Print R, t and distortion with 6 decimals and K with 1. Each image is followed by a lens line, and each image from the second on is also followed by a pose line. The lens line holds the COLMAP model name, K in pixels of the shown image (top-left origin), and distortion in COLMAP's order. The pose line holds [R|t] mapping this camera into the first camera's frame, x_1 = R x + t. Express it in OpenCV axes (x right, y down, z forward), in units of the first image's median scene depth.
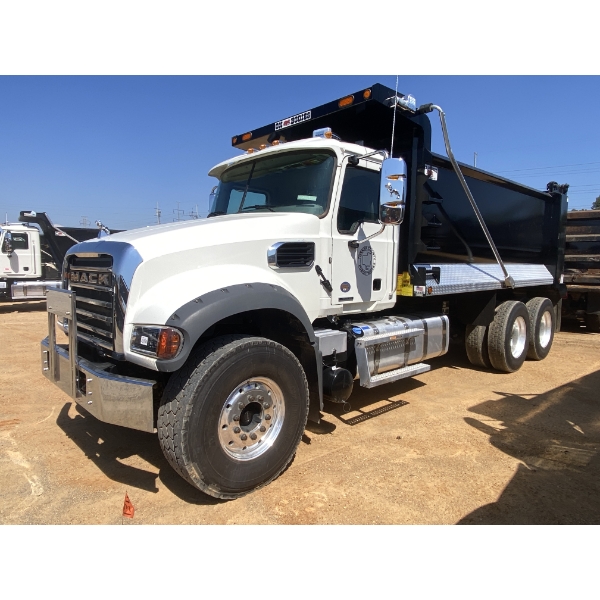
lens RADIAL K [[415.6, 0, 298.8], [0, 415.6, 297.6], [0, 0, 1]] dist [0.059792, 0.003192]
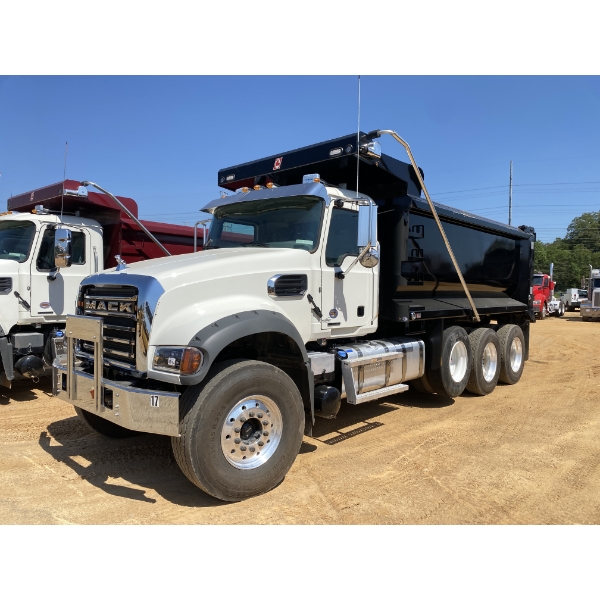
lens RADIAL K [[462.5, 0, 300.0], [0, 462.5, 288.6], [0, 0, 1]] dist [0.064604, -0.001753]
pose [[0.997379, 0.002750, 0.072296, -0.069858], [0.003211, 0.996609, -0.082218, 0.009970], [-0.072277, 0.082235, 0.993989, -0.246456]]
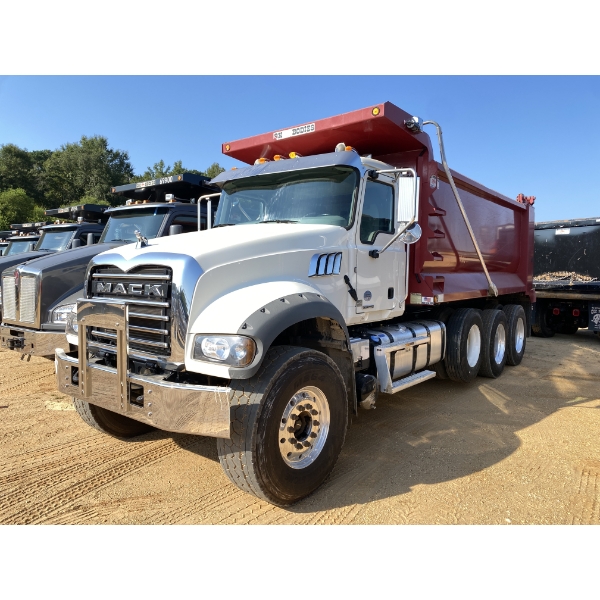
lens RADIAL K [[462.5, 0, 291.3], [0, 462.5, 278.0], [0, 0, 1]] dist [0.064604, -0.001753]
pose [[0.989854, -0.001779, 0.142077, -0.247056], [0.011141, 0.997815, -0.065121, 0.003594], [-0.141651, 0.066043, 0.987711, -0.109805]]
